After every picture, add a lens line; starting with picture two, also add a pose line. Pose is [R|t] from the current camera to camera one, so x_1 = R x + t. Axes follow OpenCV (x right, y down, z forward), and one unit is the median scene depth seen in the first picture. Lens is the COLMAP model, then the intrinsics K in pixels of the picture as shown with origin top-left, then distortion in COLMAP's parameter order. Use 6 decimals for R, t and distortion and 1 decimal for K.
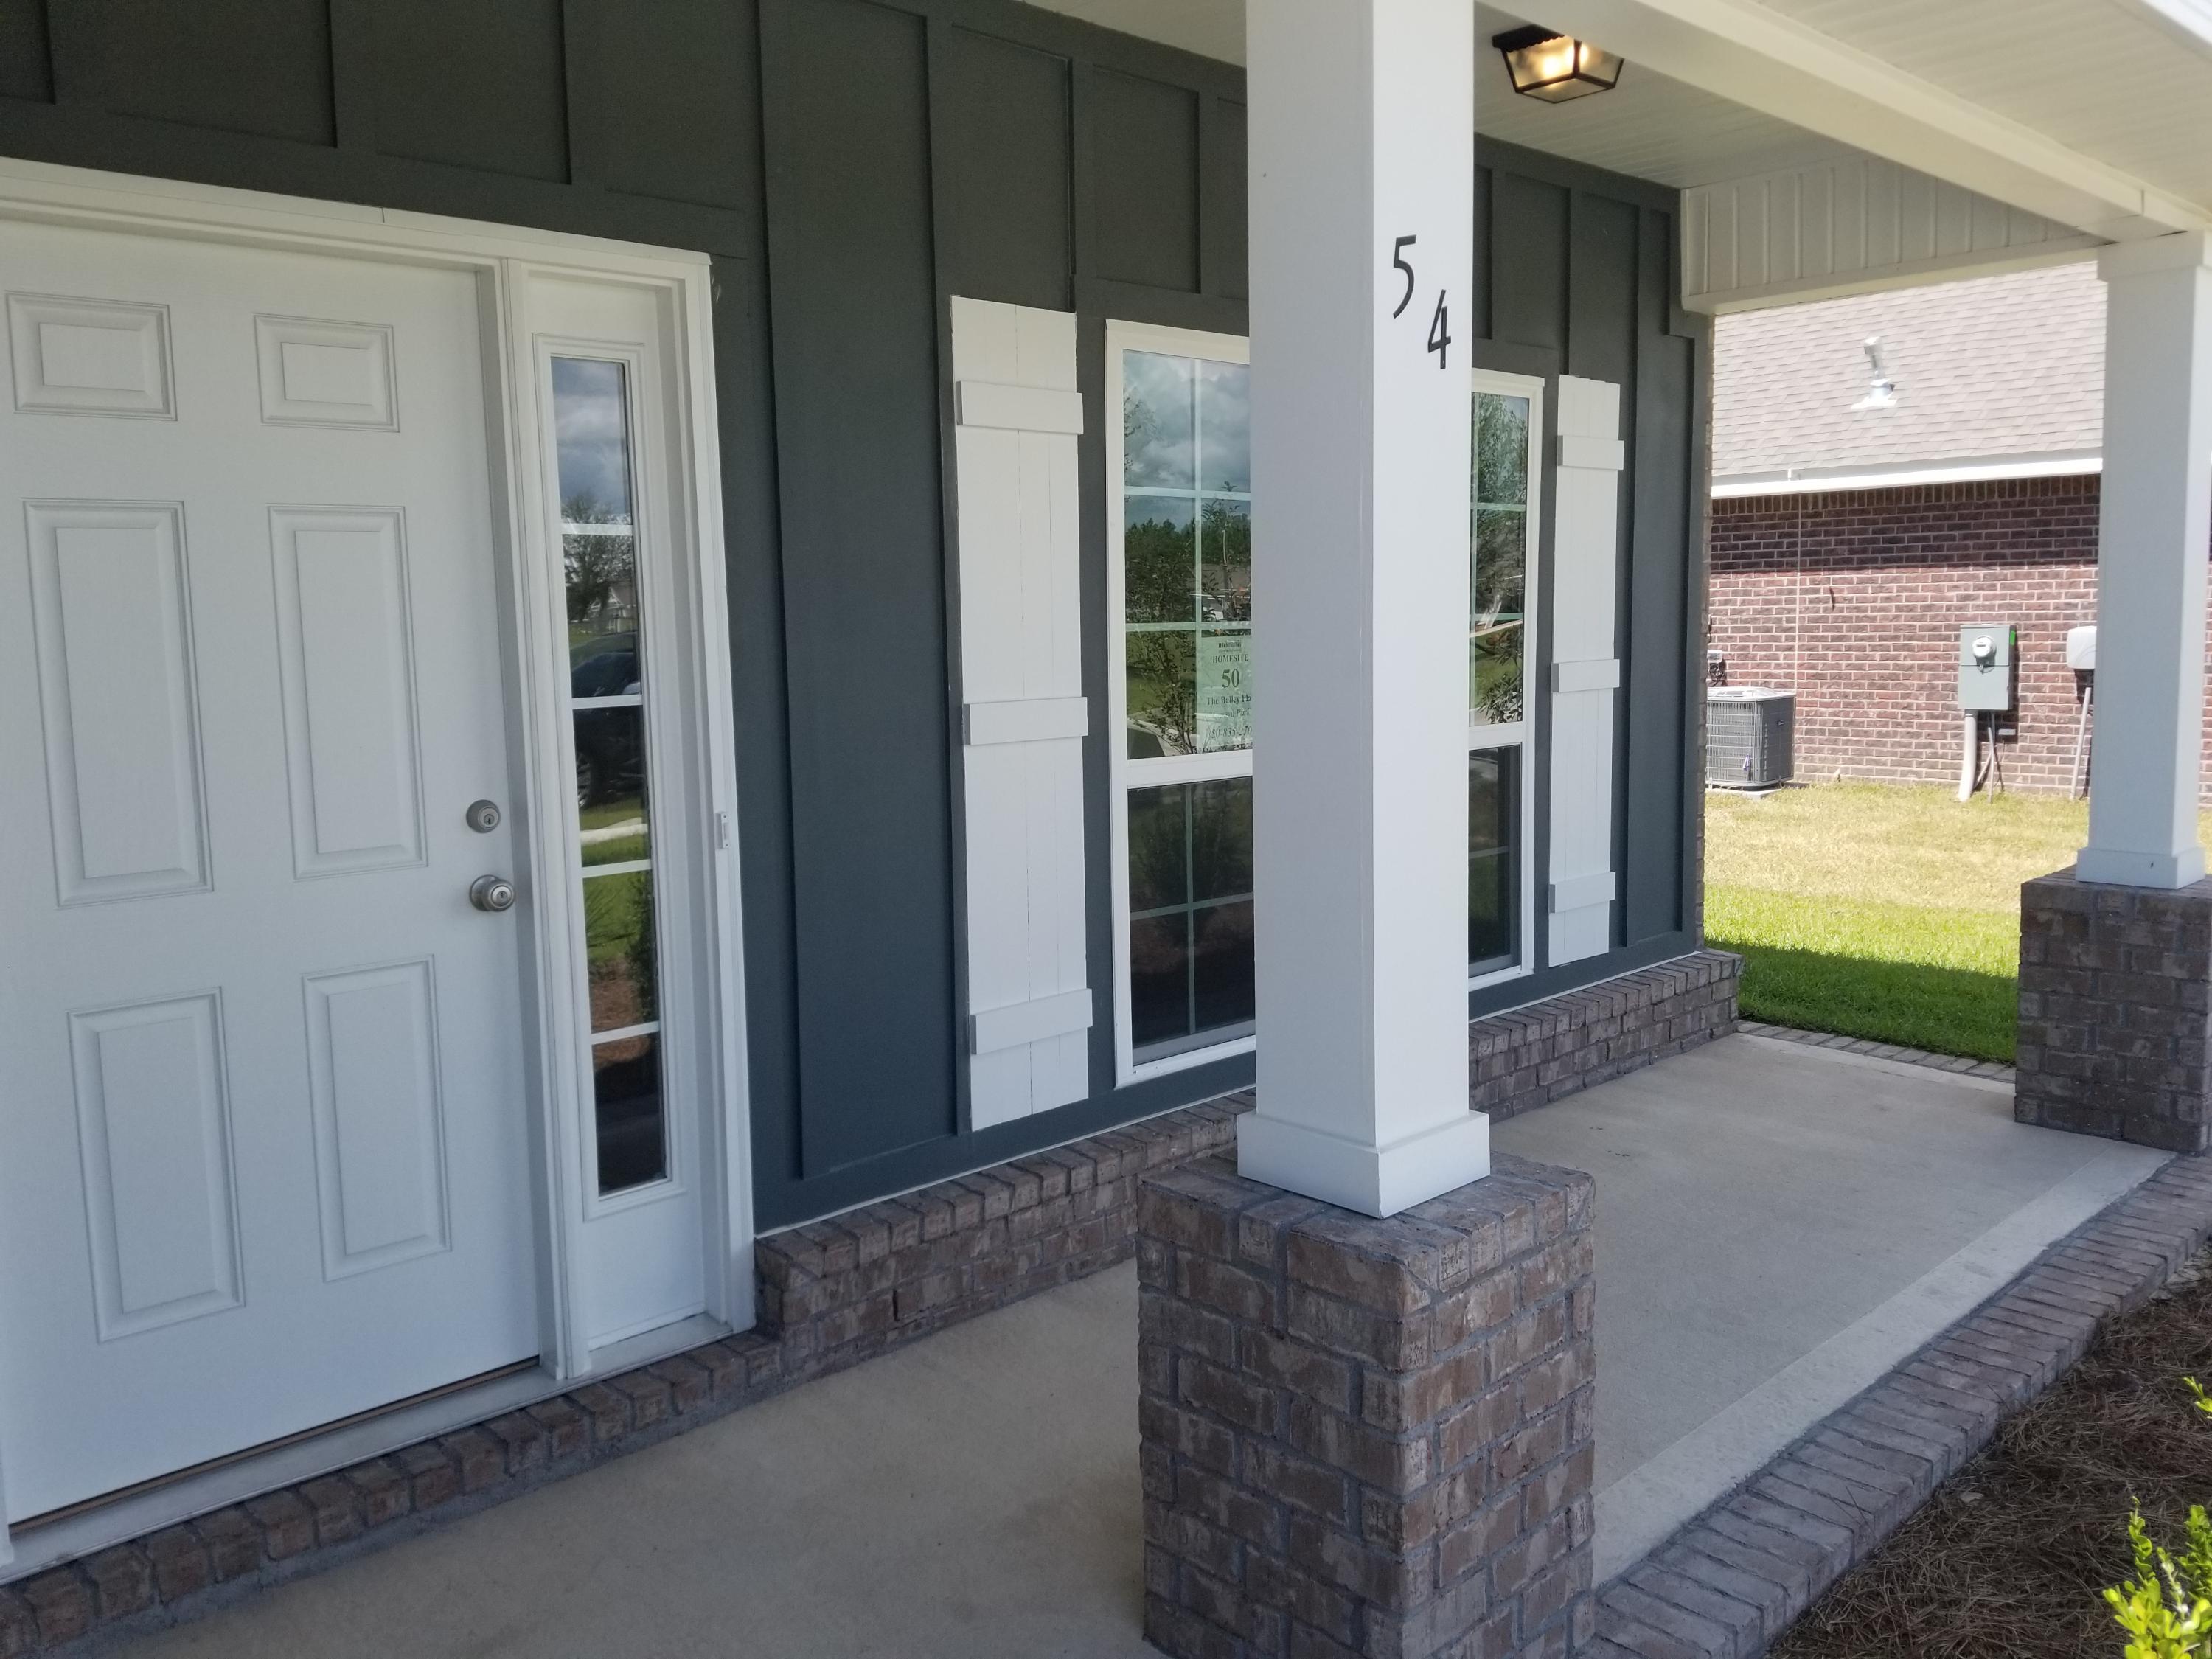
lens RADIAL K [[1741.3, 0, 1106.0], [0, 1741.3, 829.5], [0, 0, 1]] dist [0.112188, -0.178225]
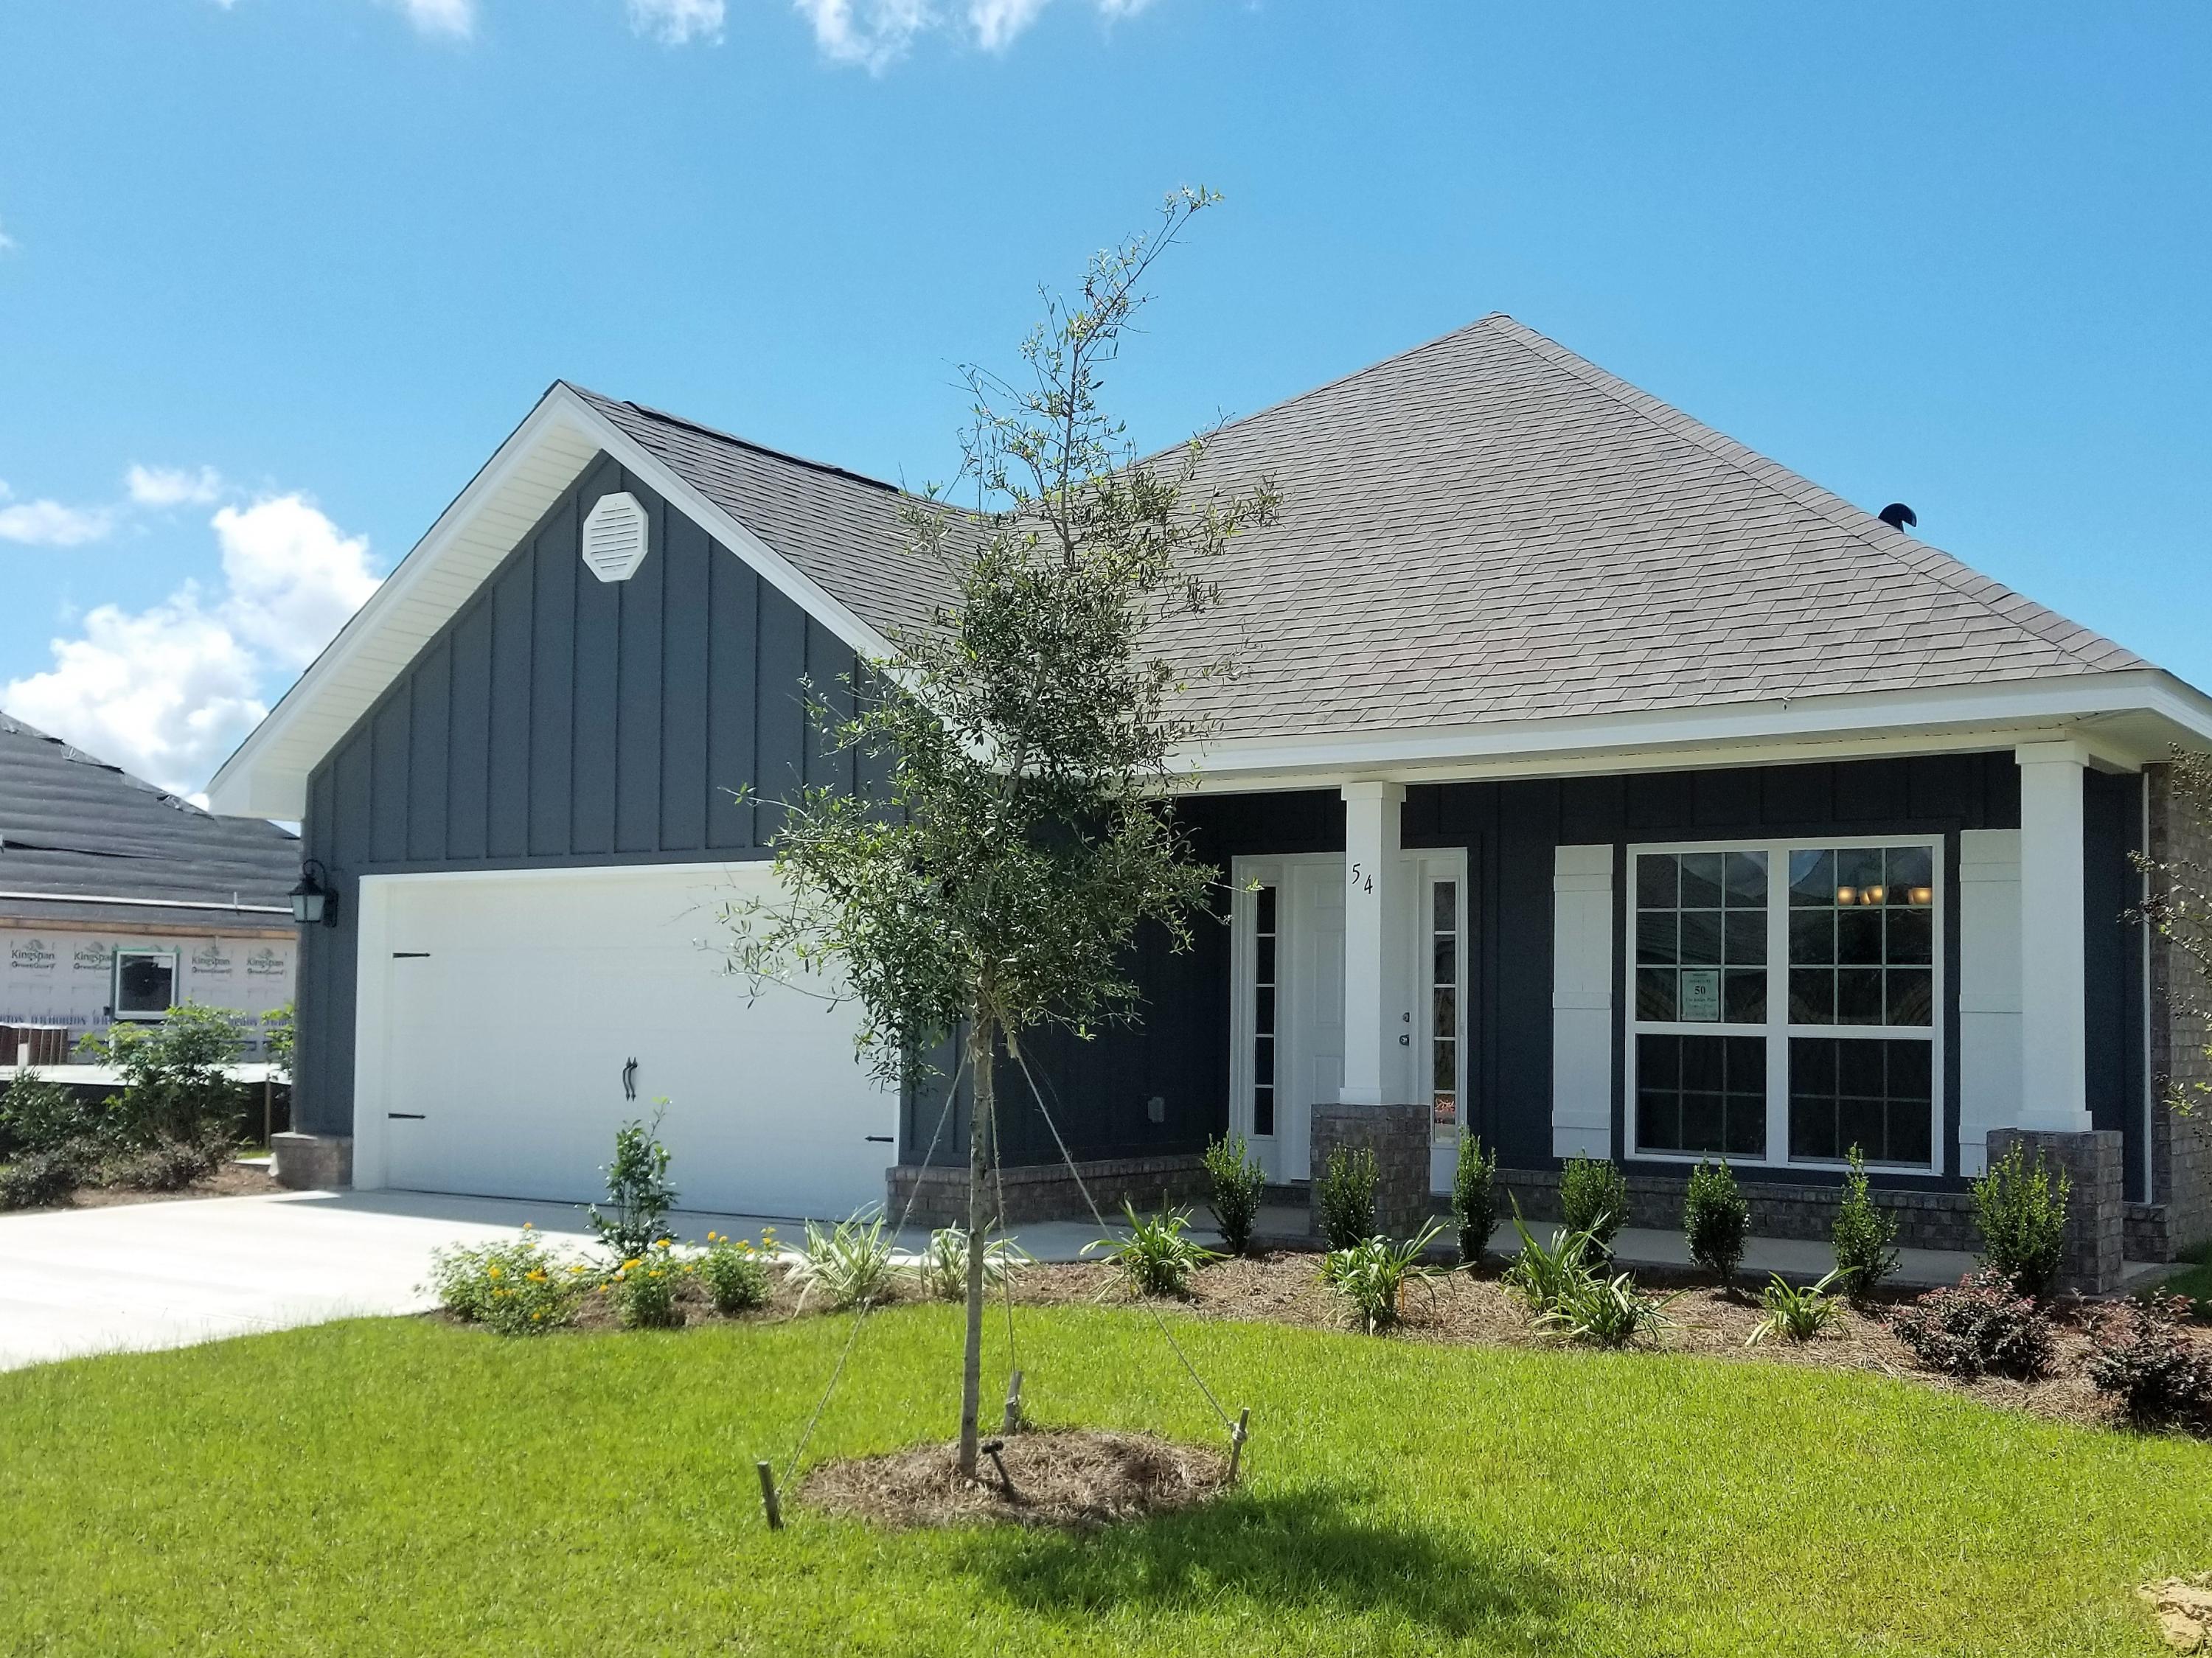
lens RADIAL K [[1741.1, 0, 1106.0], [0, 1741.1, 829.0], [0, 0, 1]] dist [0.112188, -0.178225]
pose [[0.219706, -0.075191, -0.972664, 2.198742], [-0.137253, 0.984726, -0.107126, 0.057629], [0.965863, 0.157037, 0.206030, -0.239076]]
